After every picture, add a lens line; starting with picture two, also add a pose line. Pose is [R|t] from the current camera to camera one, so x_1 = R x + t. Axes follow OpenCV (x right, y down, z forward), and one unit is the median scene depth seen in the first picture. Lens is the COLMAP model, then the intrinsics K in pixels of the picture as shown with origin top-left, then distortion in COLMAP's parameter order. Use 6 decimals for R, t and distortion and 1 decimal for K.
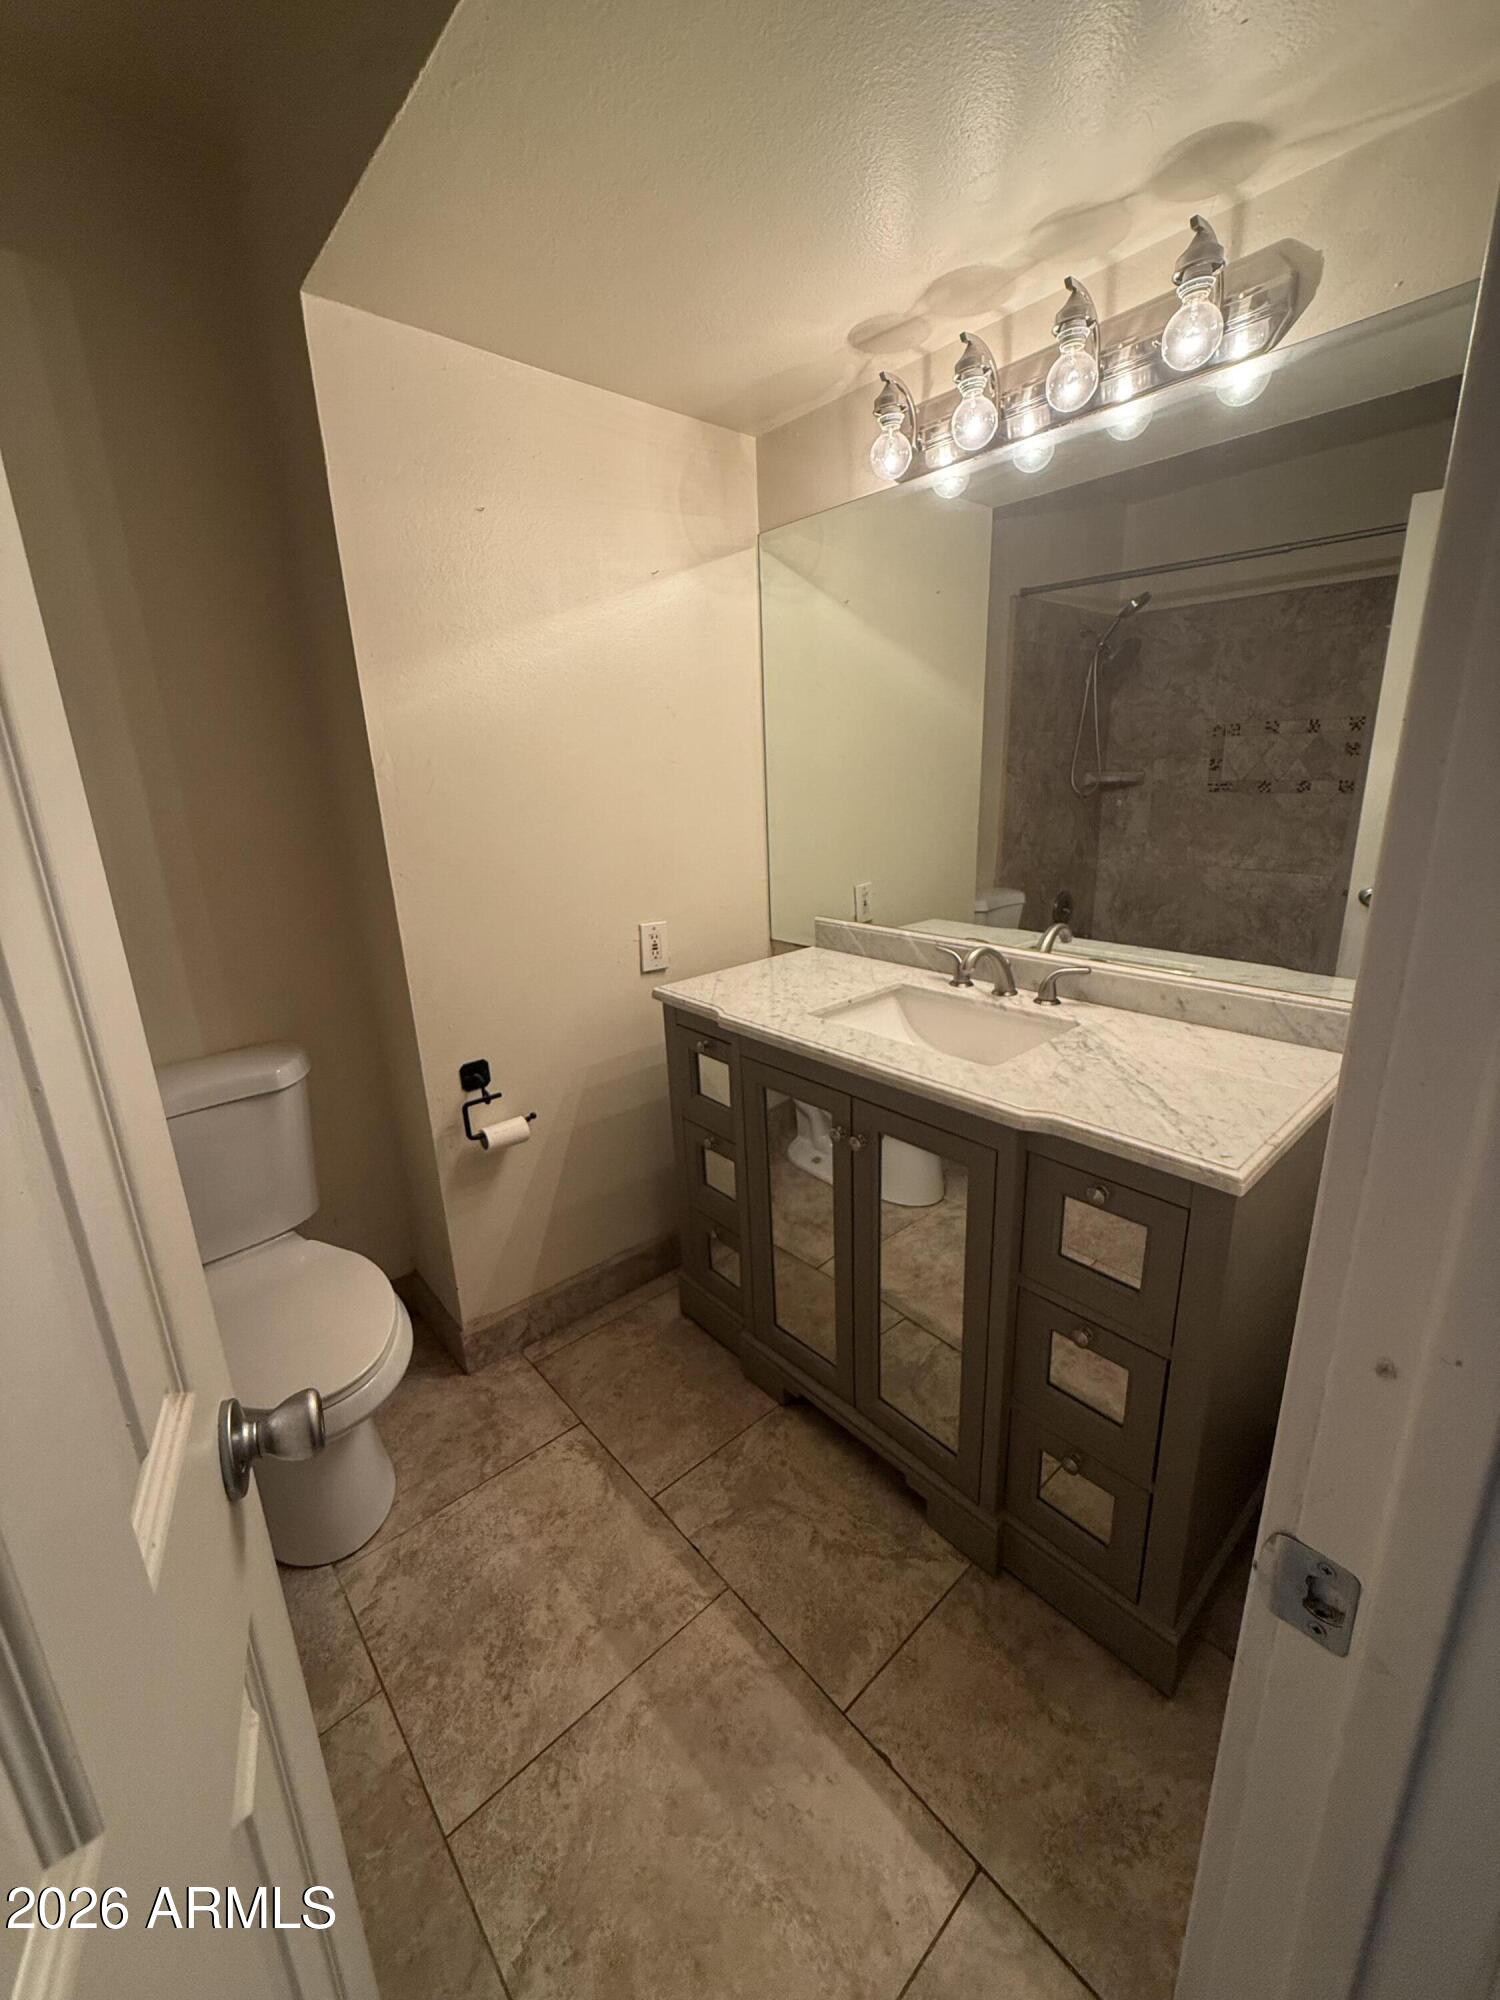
lens RADIAL K [[800.3, 0, 751.9], [0, 800.3, 992.9], [0, 0, 1]] dist [-0.000852, 0.000979]
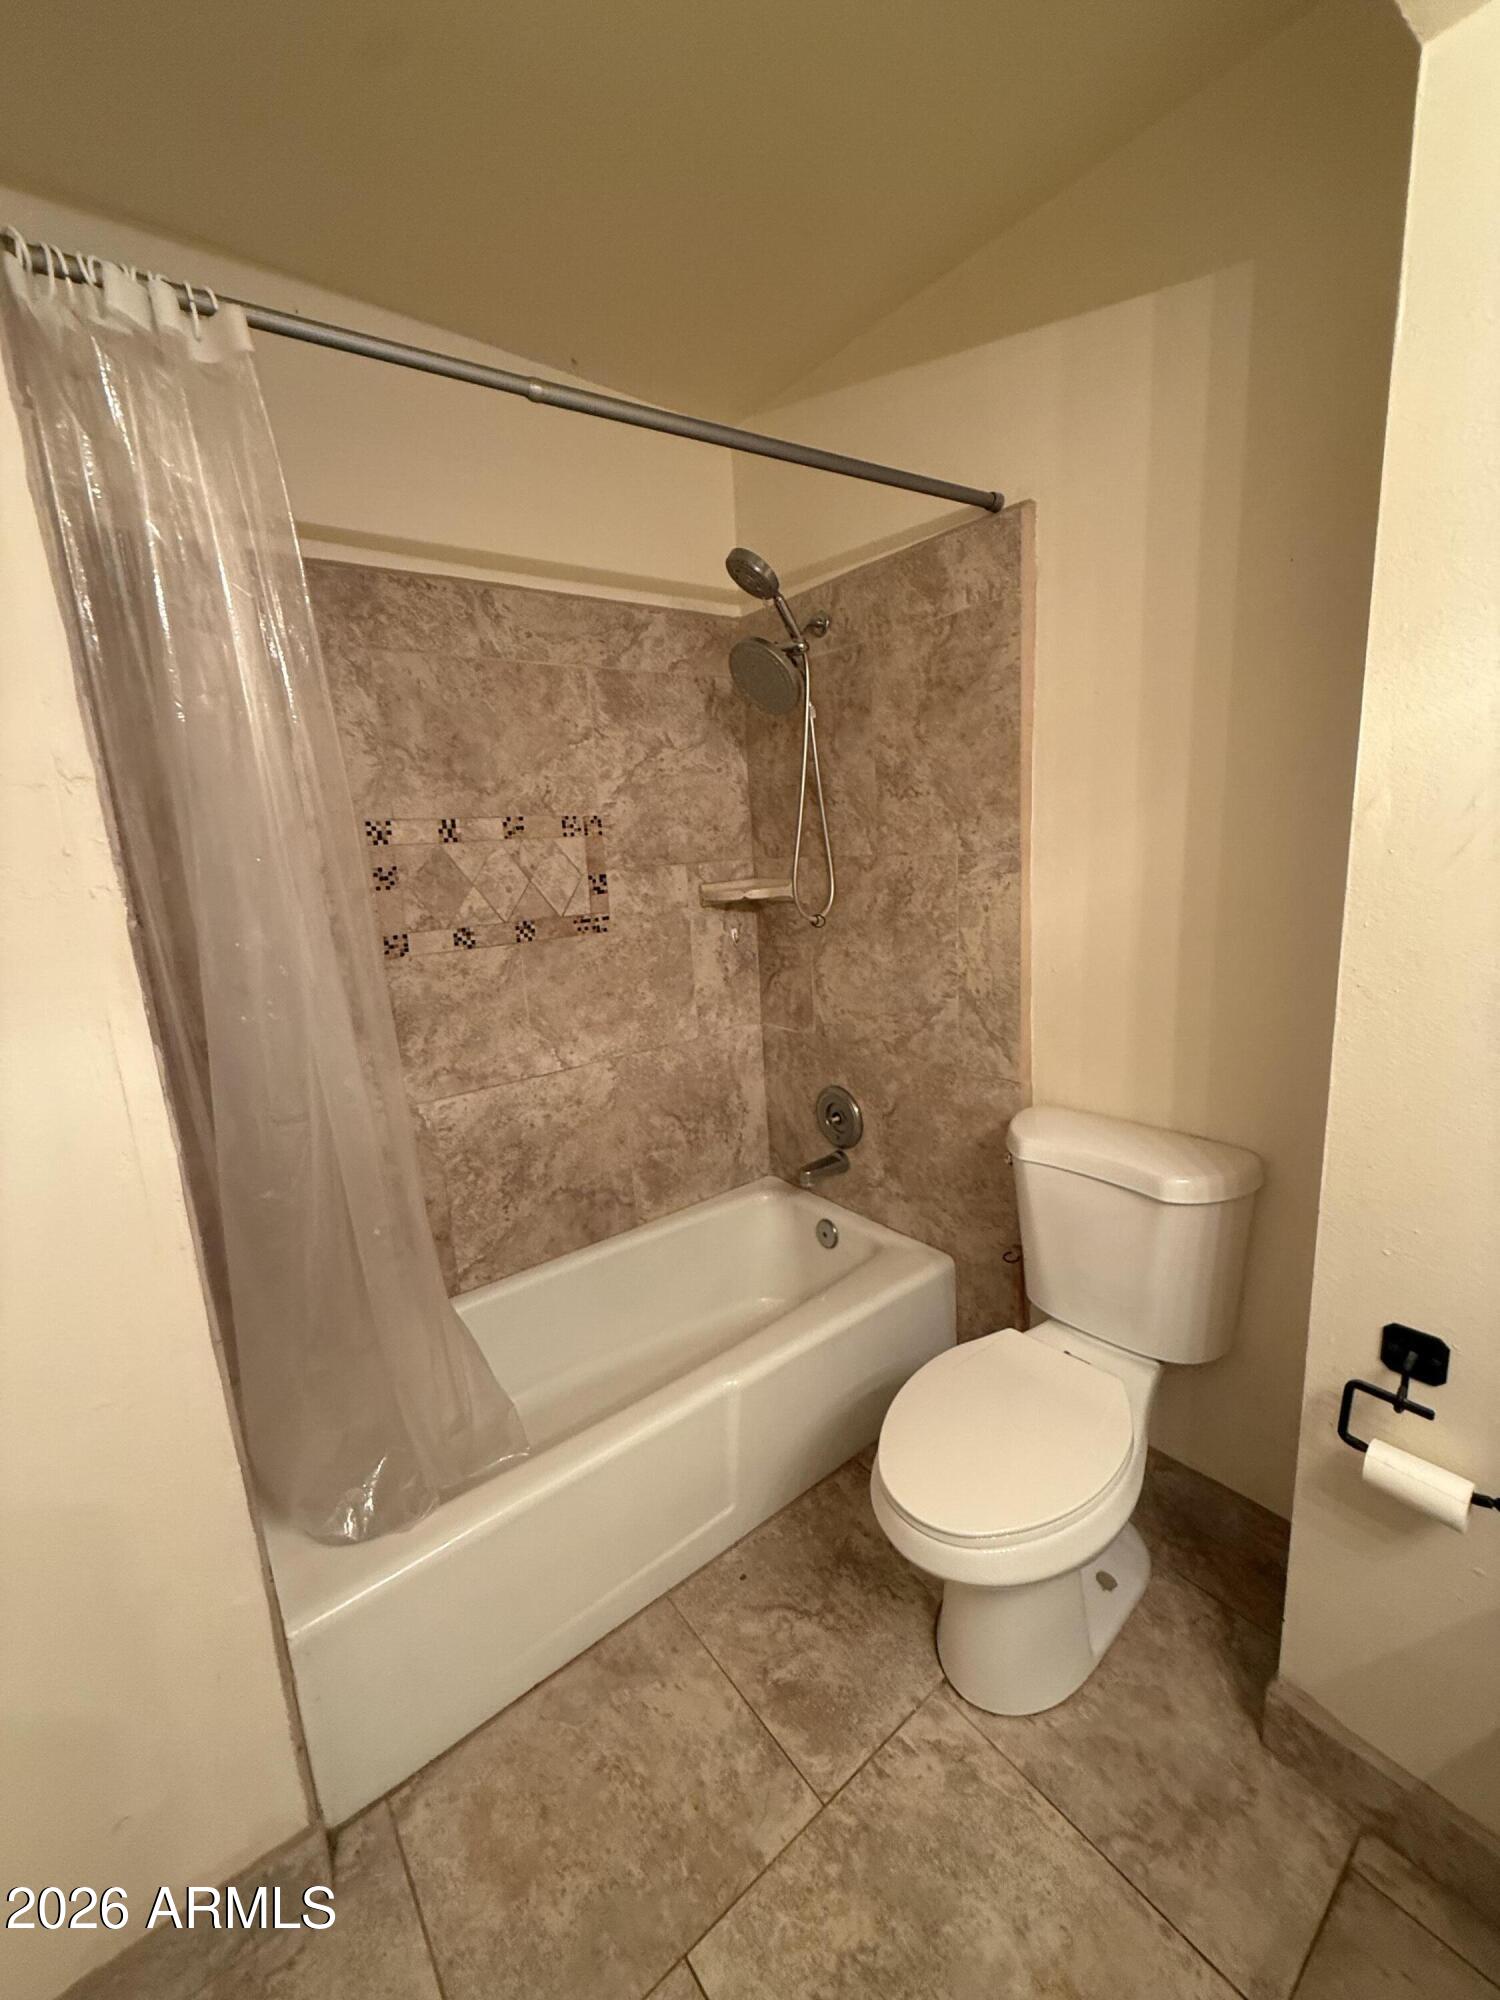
lens RADIAL K [[800.3, 0, 751.9], [0, 800.3, 992.9], [0, 0, 1]] dist [-0.000852, 0.000979]
pose [[-0.059229, 0.230020, -0.971382, 0.204267], [-0.220558, 0.946026, 0.237464, -0.204049], [0.973574, 0.228311, -0.005299, 0.606897]]
